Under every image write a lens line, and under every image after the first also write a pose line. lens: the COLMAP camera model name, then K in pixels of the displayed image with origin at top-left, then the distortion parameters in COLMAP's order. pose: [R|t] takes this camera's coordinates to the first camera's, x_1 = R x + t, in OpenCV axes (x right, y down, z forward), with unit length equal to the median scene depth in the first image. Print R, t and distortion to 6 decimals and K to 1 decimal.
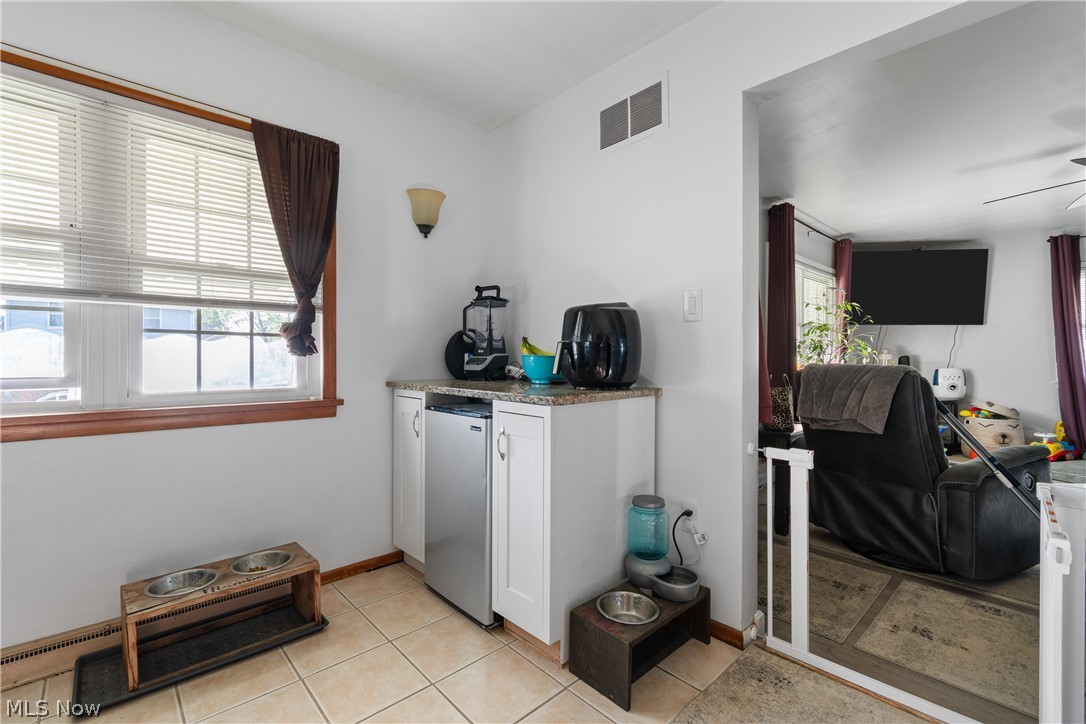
lens RADIAL K [[475.6, 0, 543.8], [0, 475.6, 358.0], [0, 0, 1]] dist [-0.004574, -0.000932]
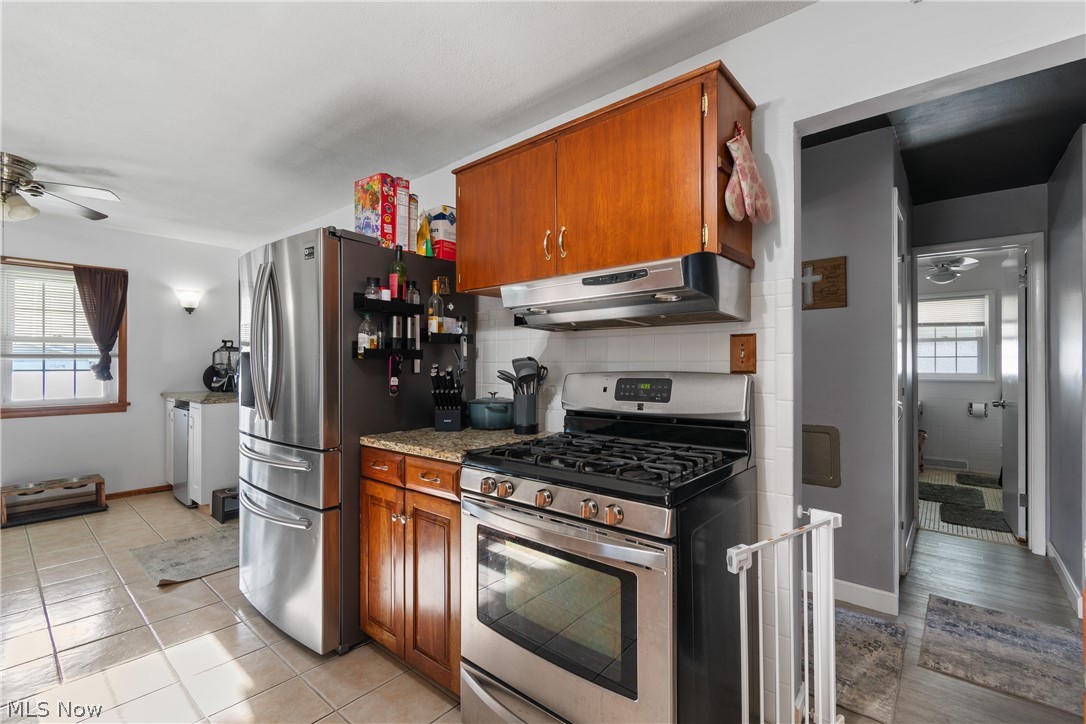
lens RADIAL K [[475.6, 0, 542.4], [0, 475.6, 361.4], [0, 0, 1]] dist [-0.004574, -0.000932]
pose [[0.993958, 0.001228, 0.109755, 1.099590], [-0.000856, 0.999994, -0.003442, -0.080391], [-0.109758, 0.003327, 0.993953, -1.172796]]
